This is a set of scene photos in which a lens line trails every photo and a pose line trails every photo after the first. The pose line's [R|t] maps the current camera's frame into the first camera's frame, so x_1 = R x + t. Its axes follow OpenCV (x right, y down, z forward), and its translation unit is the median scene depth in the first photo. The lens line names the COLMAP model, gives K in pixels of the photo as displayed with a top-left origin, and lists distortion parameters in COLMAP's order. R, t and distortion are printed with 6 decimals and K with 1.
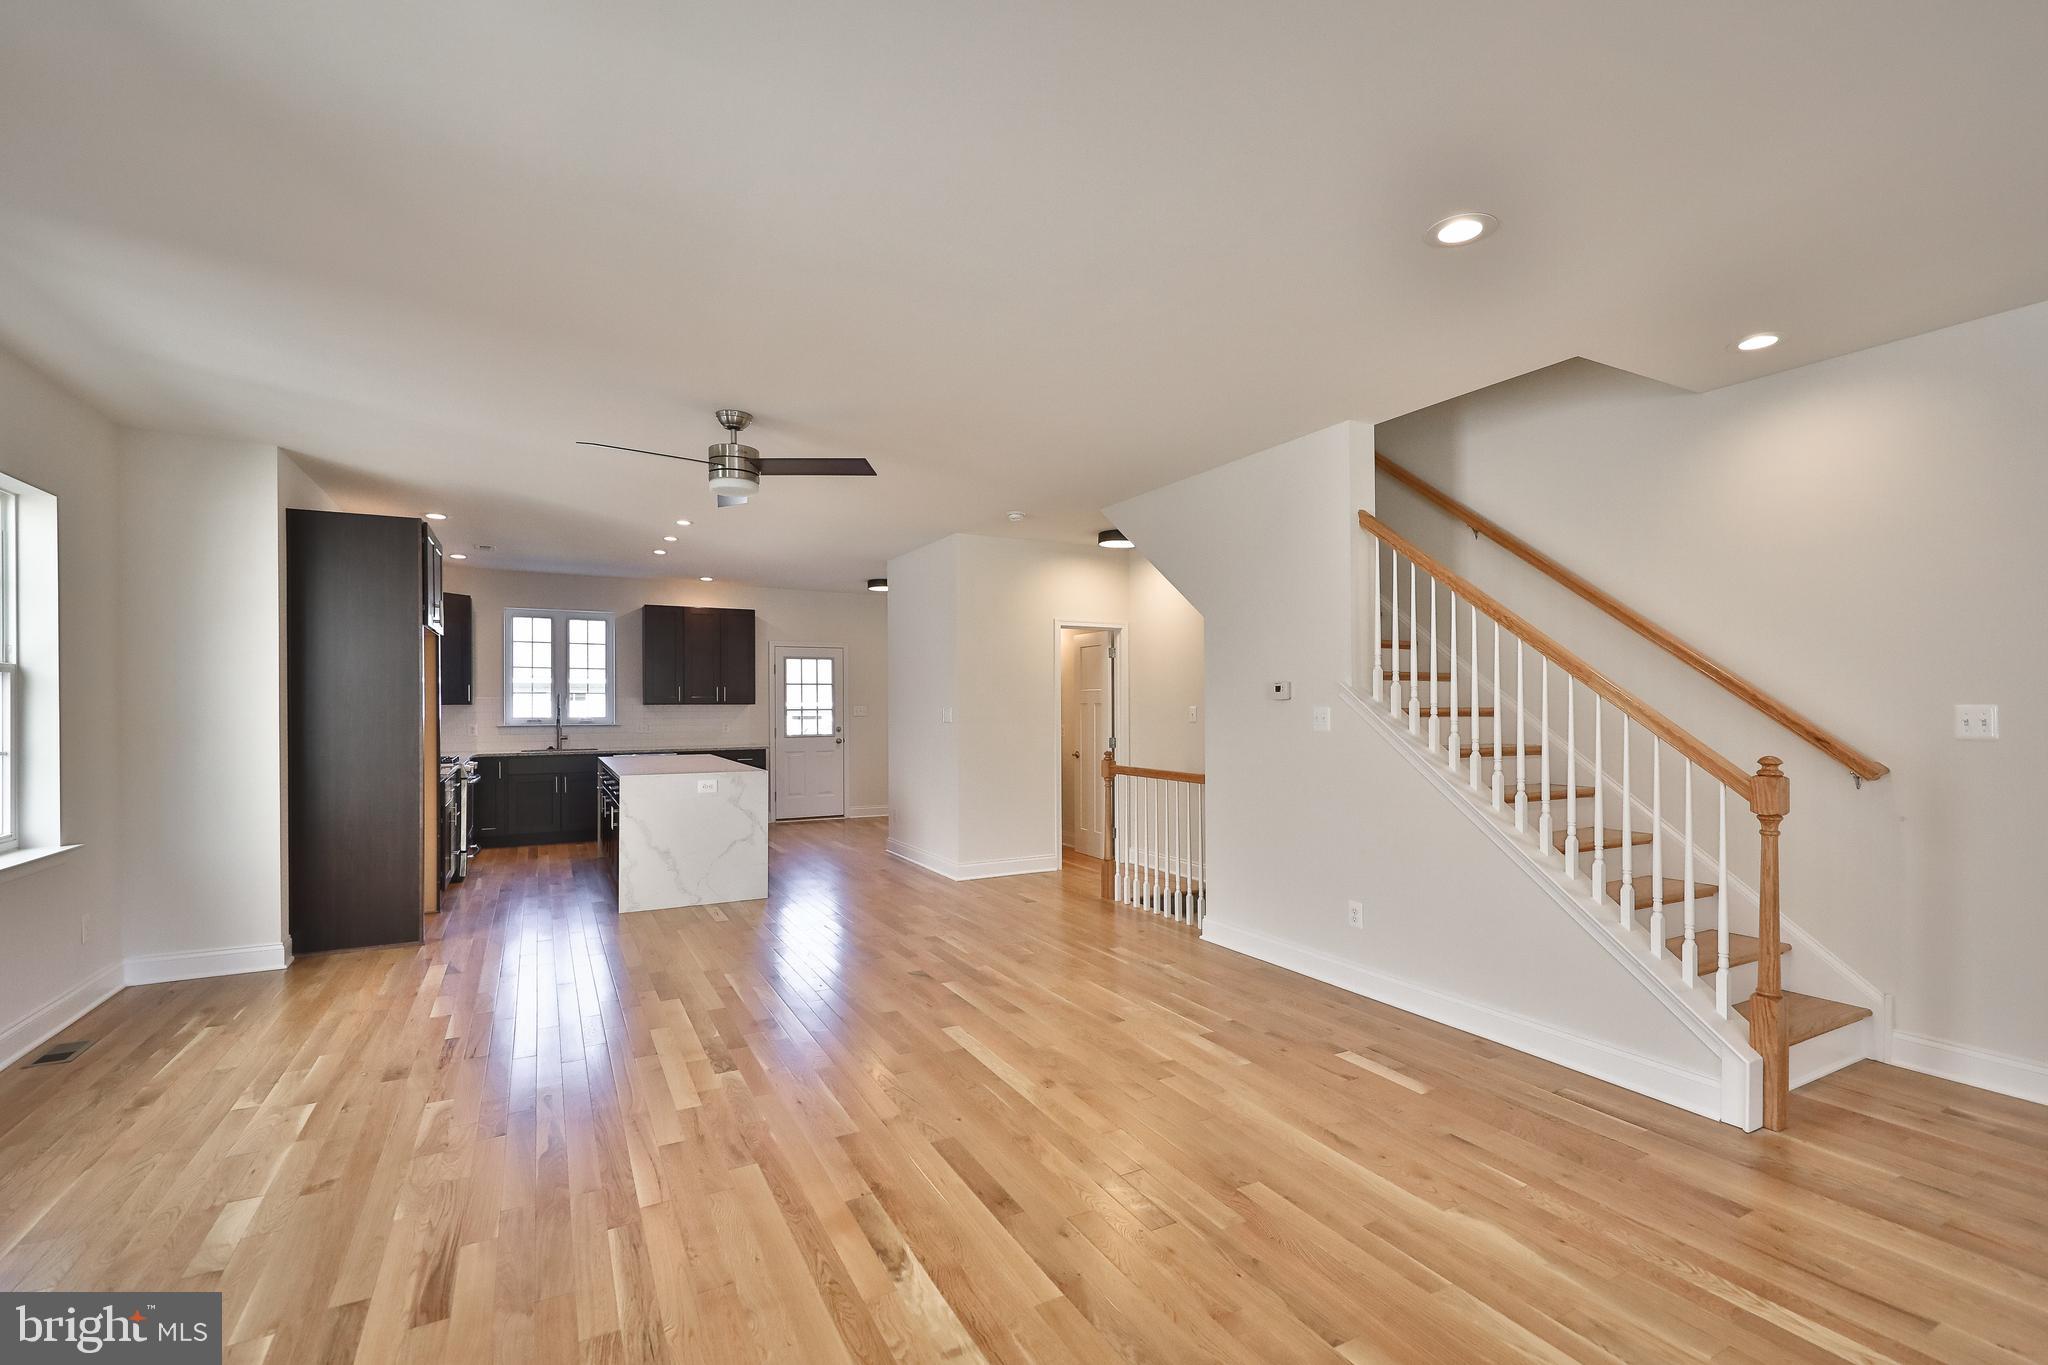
lens RADIAL K [[934.7, 0, 1057.7], [0, 934.7, 698.6], [0, 0, 1]] dist [0.002299, -0.000151]
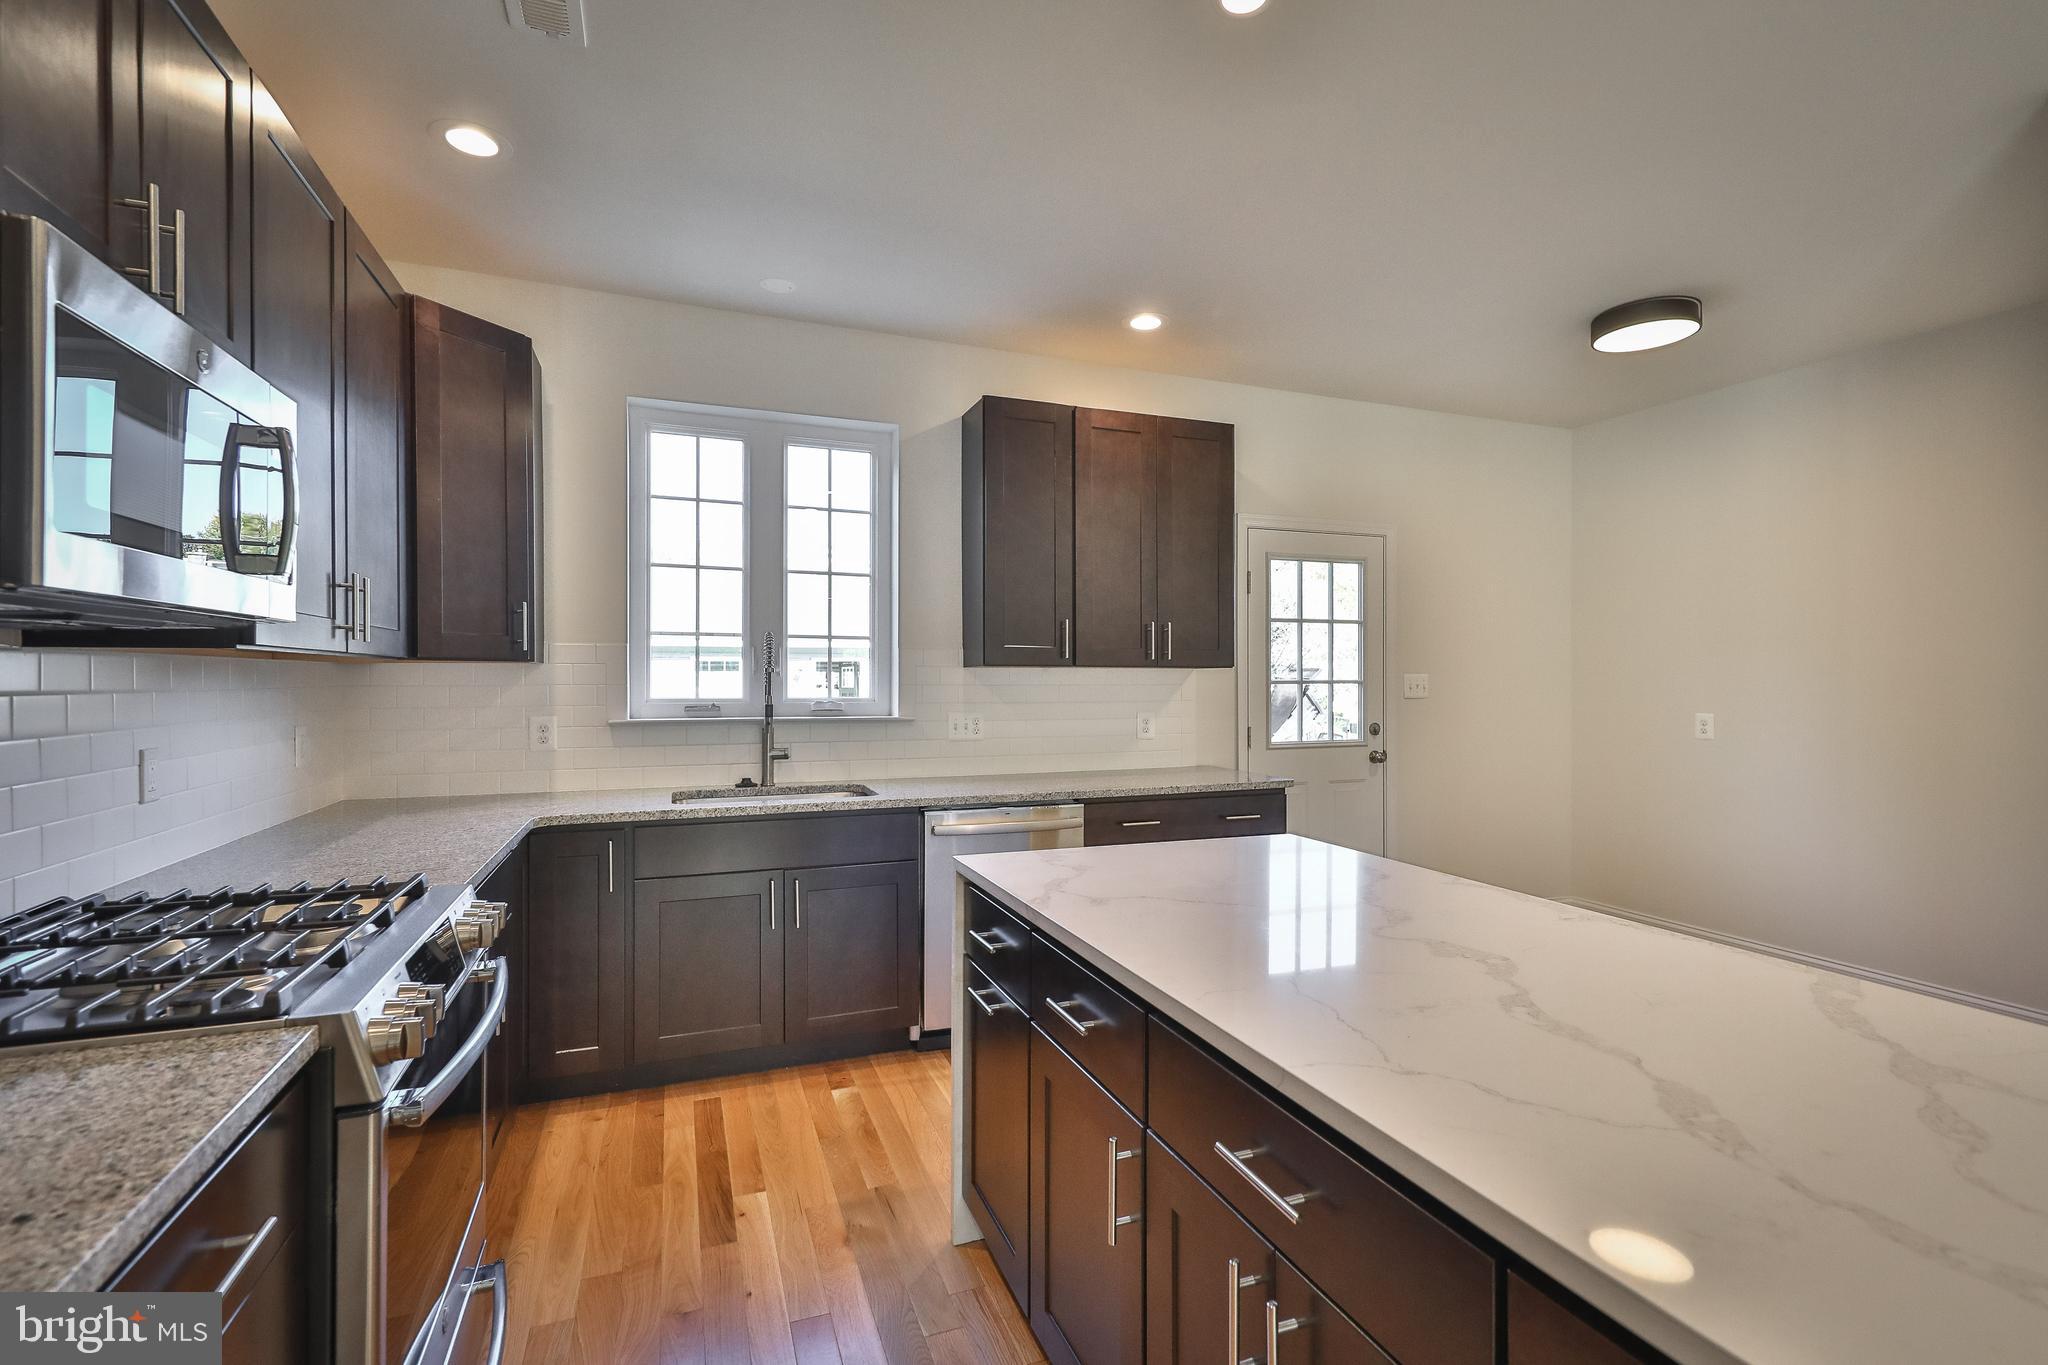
lens RADIAL K [[934.7, 0, 1055.4], [0, 934.7, 683.6], [0, 0, 1]] dist [0.002299, -0.000151]
pose [[0.991094, 0.003701, -0.133110, -0.355737], [-0.002418, 0.999949, 0.009795, 0.009626], [0.133140, -0.009386, 0.991053, 0.623197]]
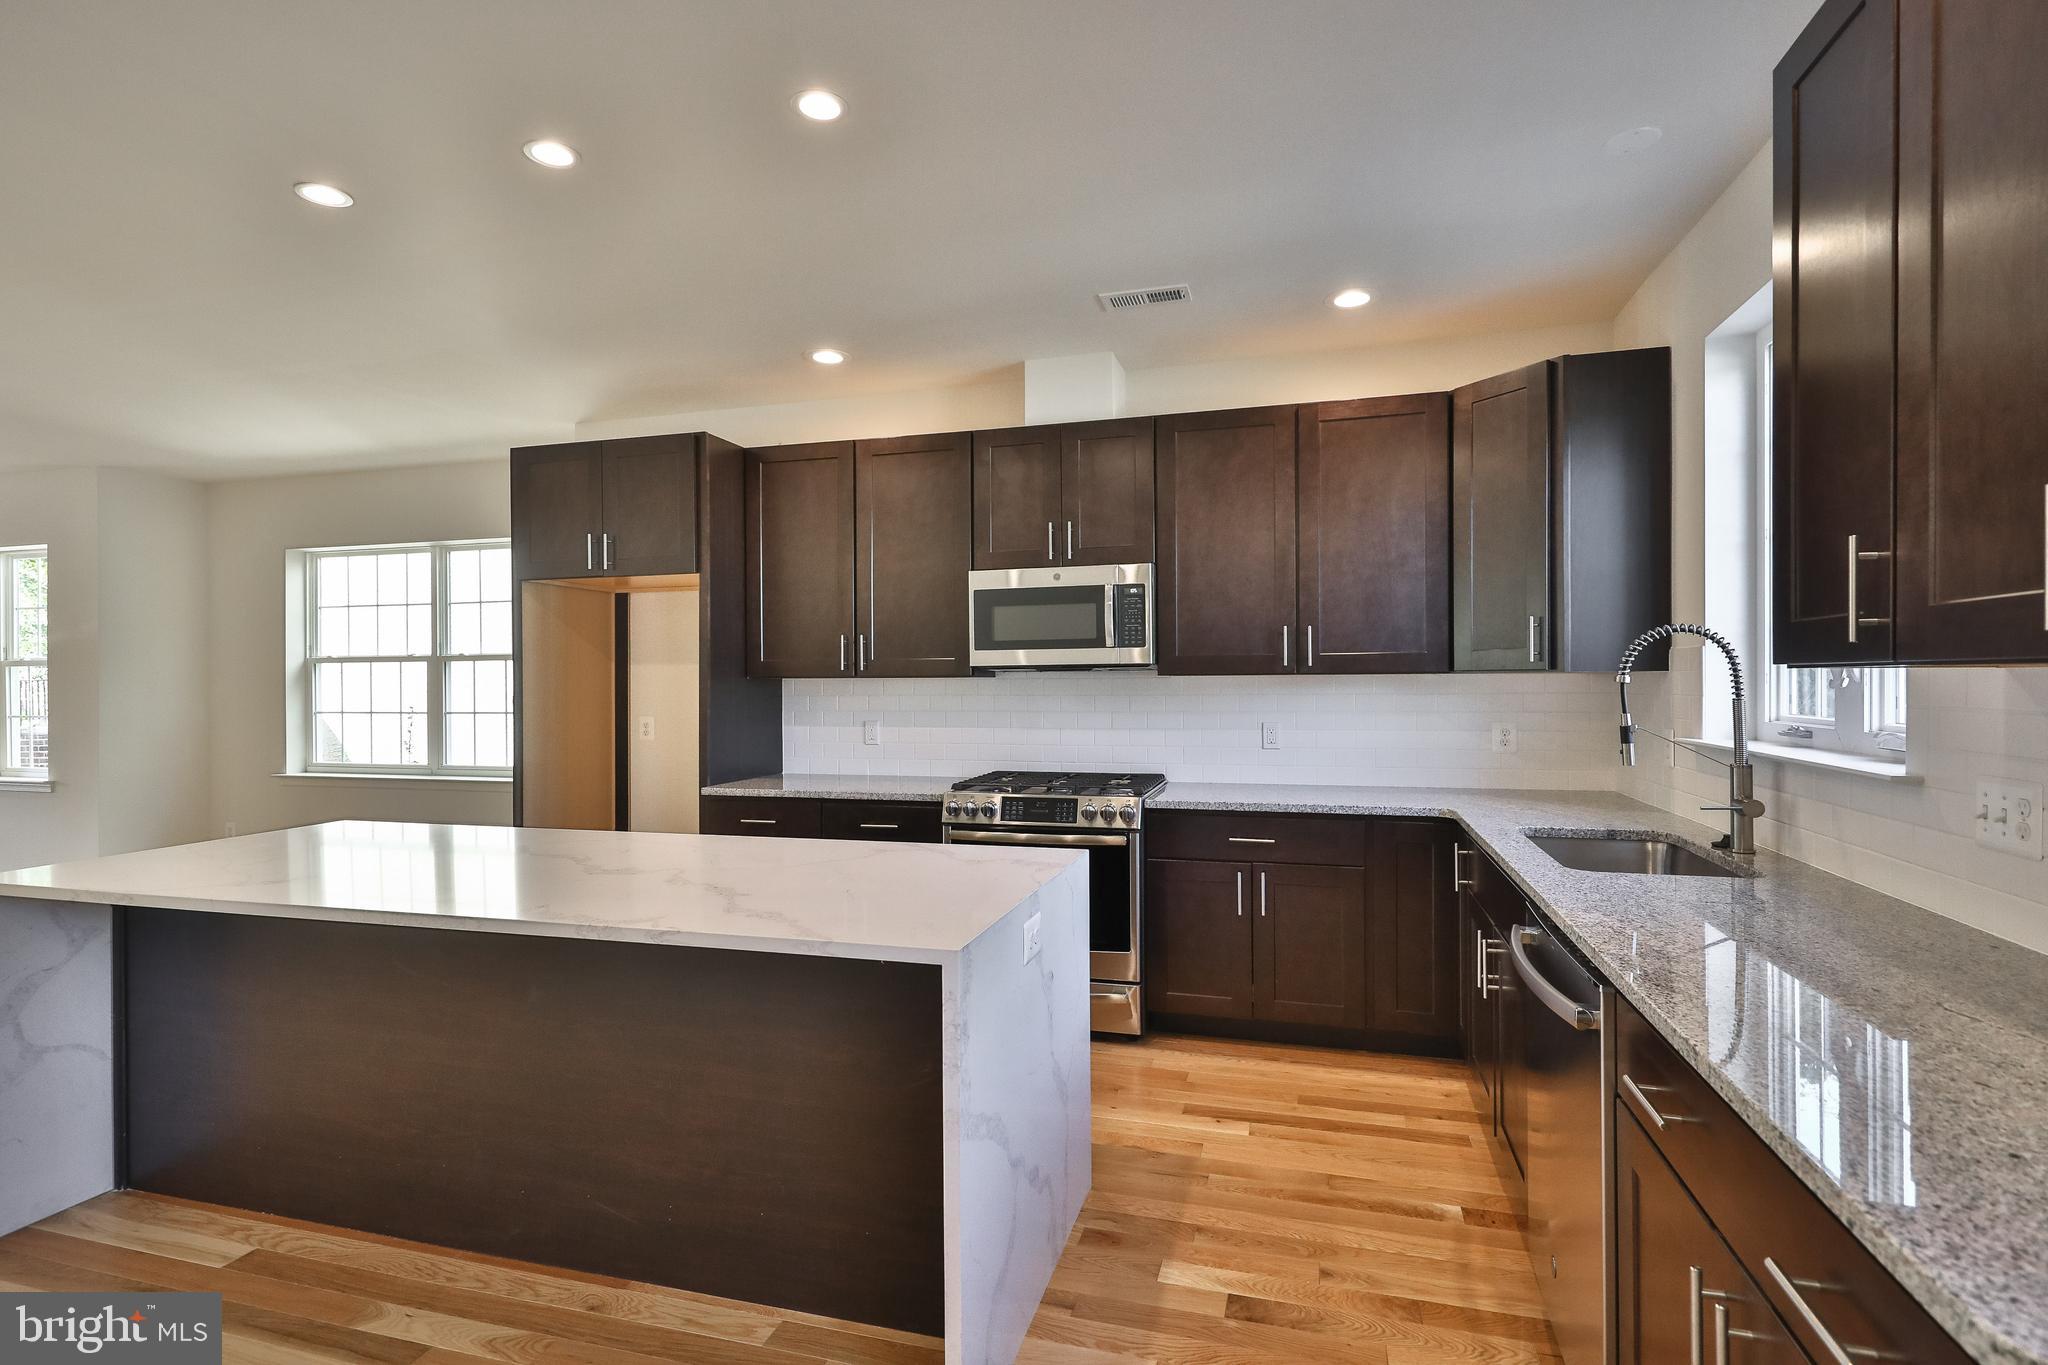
lens RADIAL K [[934.7, 0, 1057.5], [0, 934.7, 683.0], [0, 0, 1]] dist [0.002299, -0.000151]
pose [[-0.697635, 0.009190, -0.716394, -0.225988], [0.011207, 0.999935, 0.001914, 0.007431], [0.716365, -0.006693, -0.697693, 0.998492]]
